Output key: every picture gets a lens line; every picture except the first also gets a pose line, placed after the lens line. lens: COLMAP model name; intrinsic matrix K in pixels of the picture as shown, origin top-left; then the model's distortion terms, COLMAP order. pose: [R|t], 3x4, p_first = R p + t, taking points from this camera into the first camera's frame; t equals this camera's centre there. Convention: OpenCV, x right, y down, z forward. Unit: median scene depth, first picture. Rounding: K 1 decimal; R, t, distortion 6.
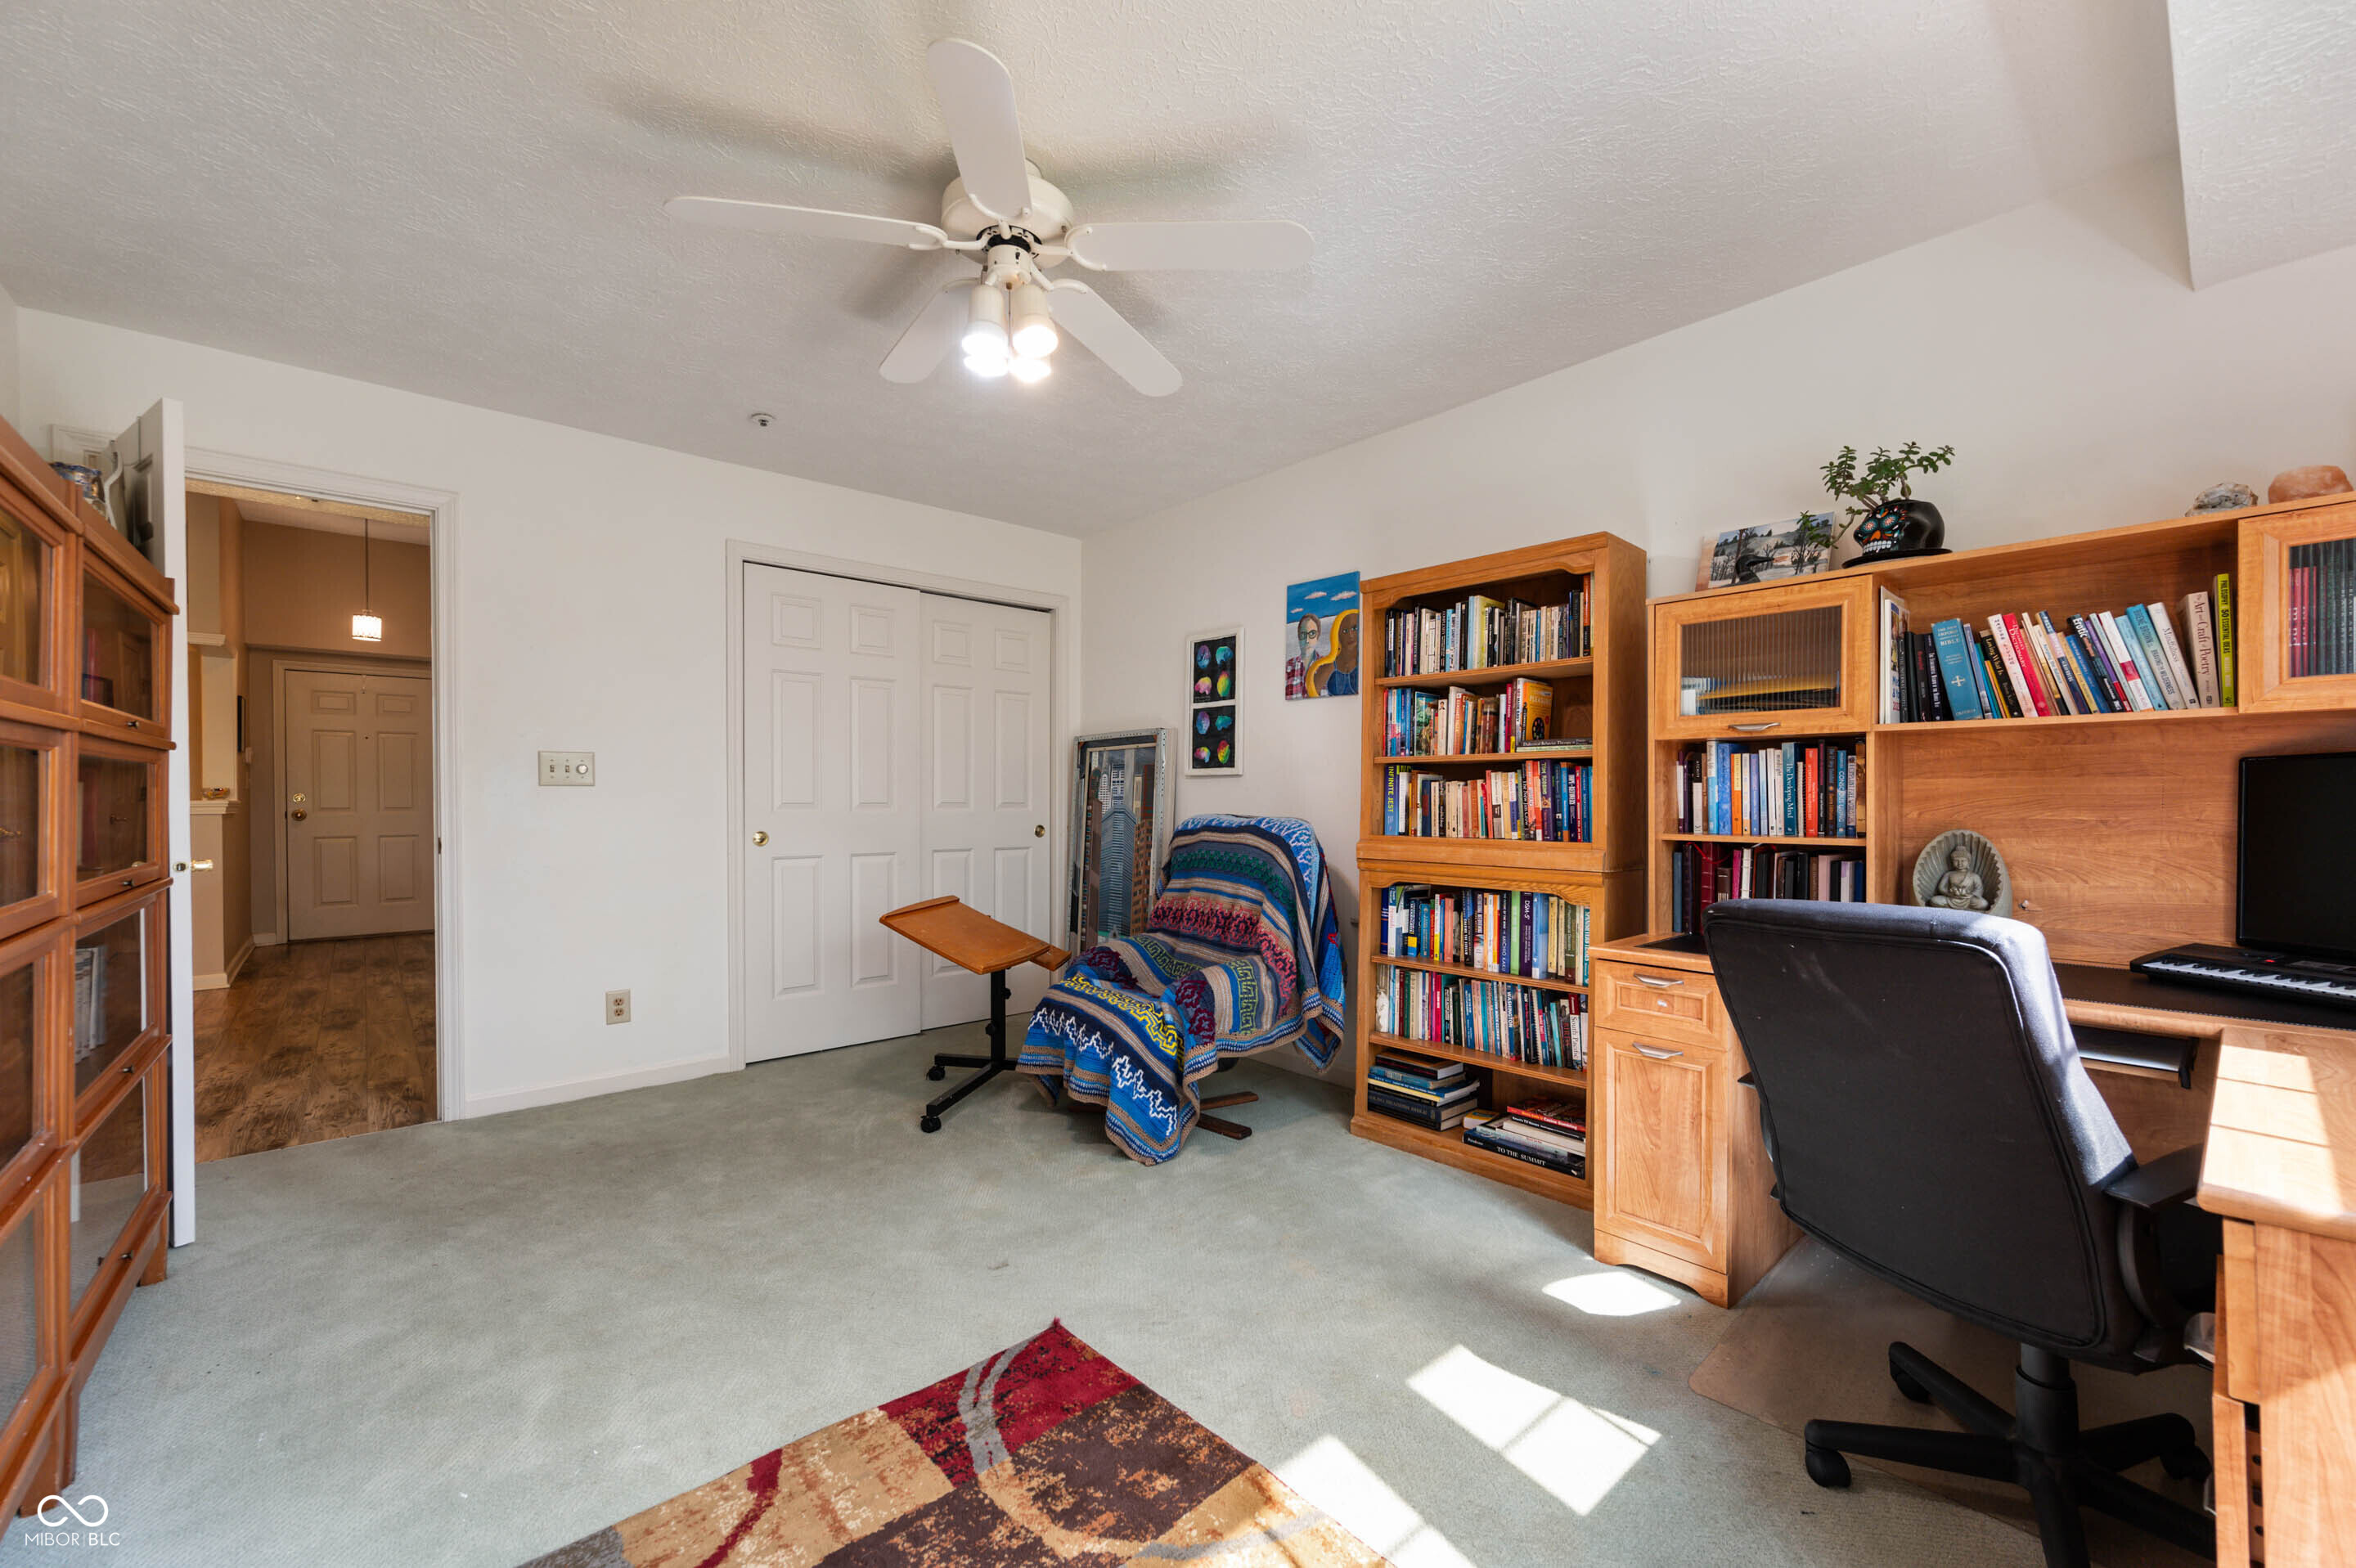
lens RADIAL K [[940.0, 0, 1184.2], [0, 940.0, 793.2], [0, 0, 1]] dist [-0.001301, -0.000331]
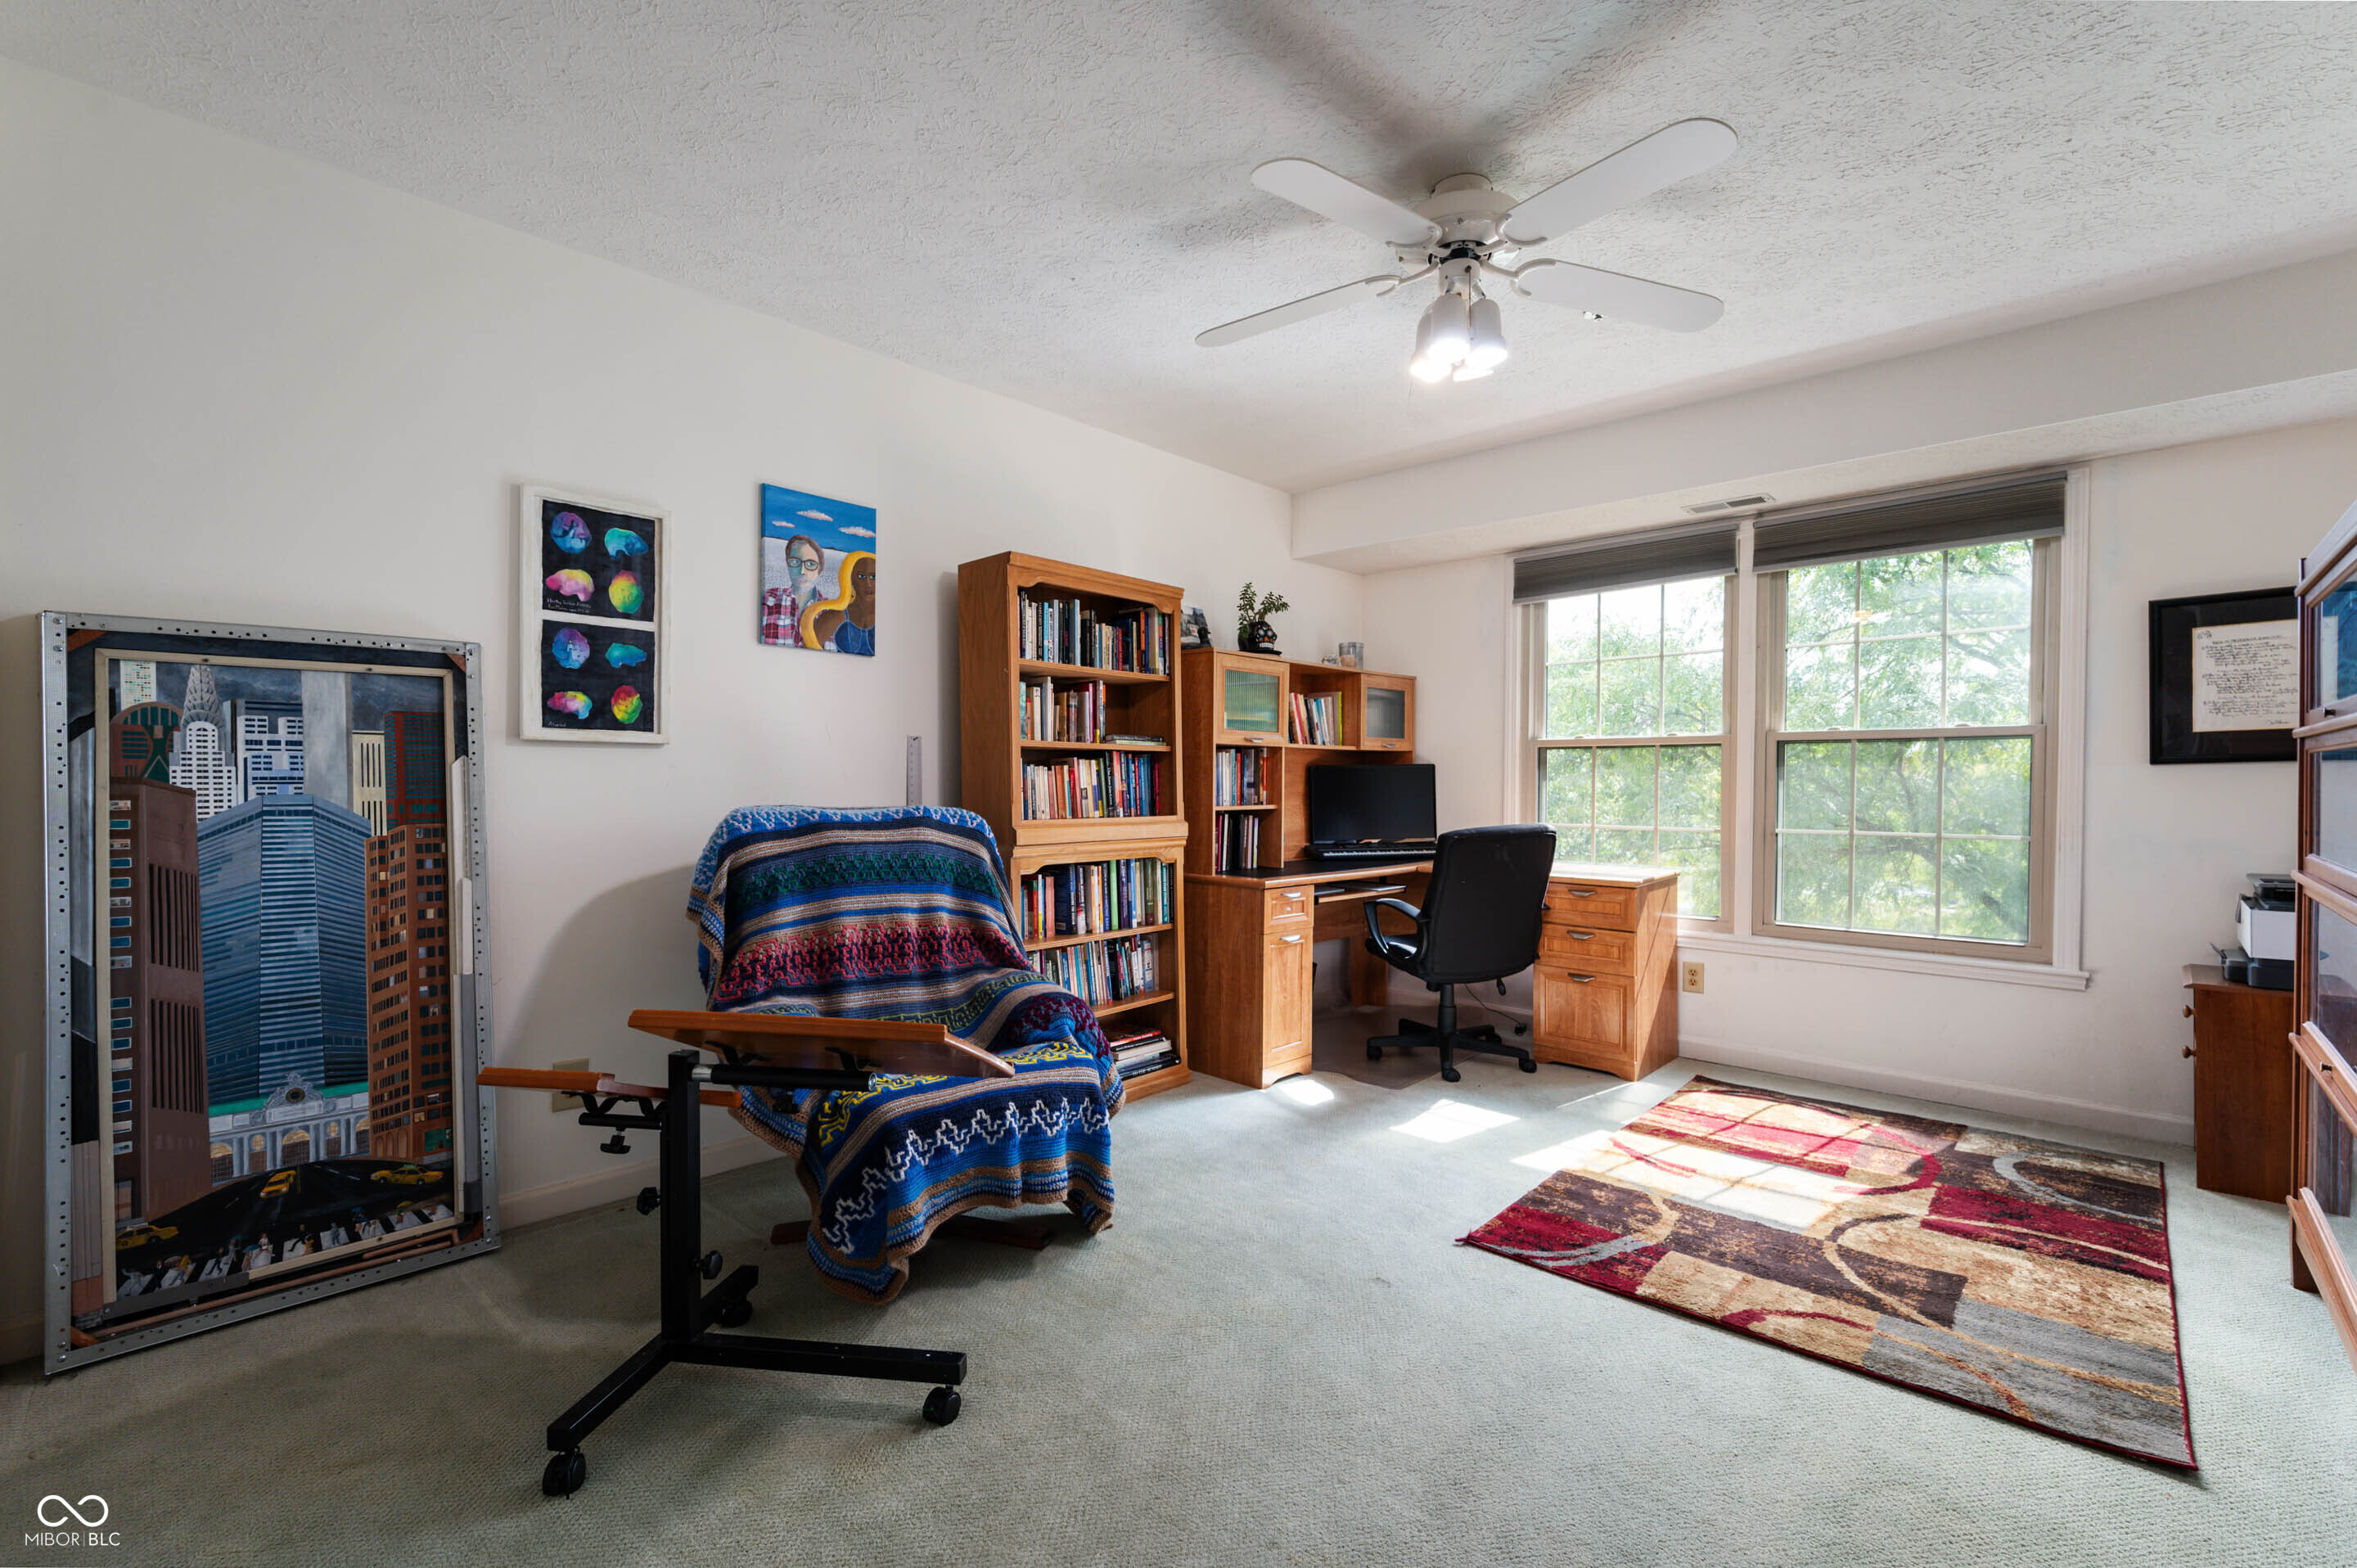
lens RADIAL K [[1038.5, 0, 1178.5], [0, 1038.5, 784.0], [0, 0, 1]] dist [-0.015871, -0.000198]
pose [[-0.099462, -0.002586, 0.995038, -0.738662], [-0.007759, 0.999968, 0.001823, 0.003459], [-0.995011, -0.007539, -0.099479, 0.804385]]
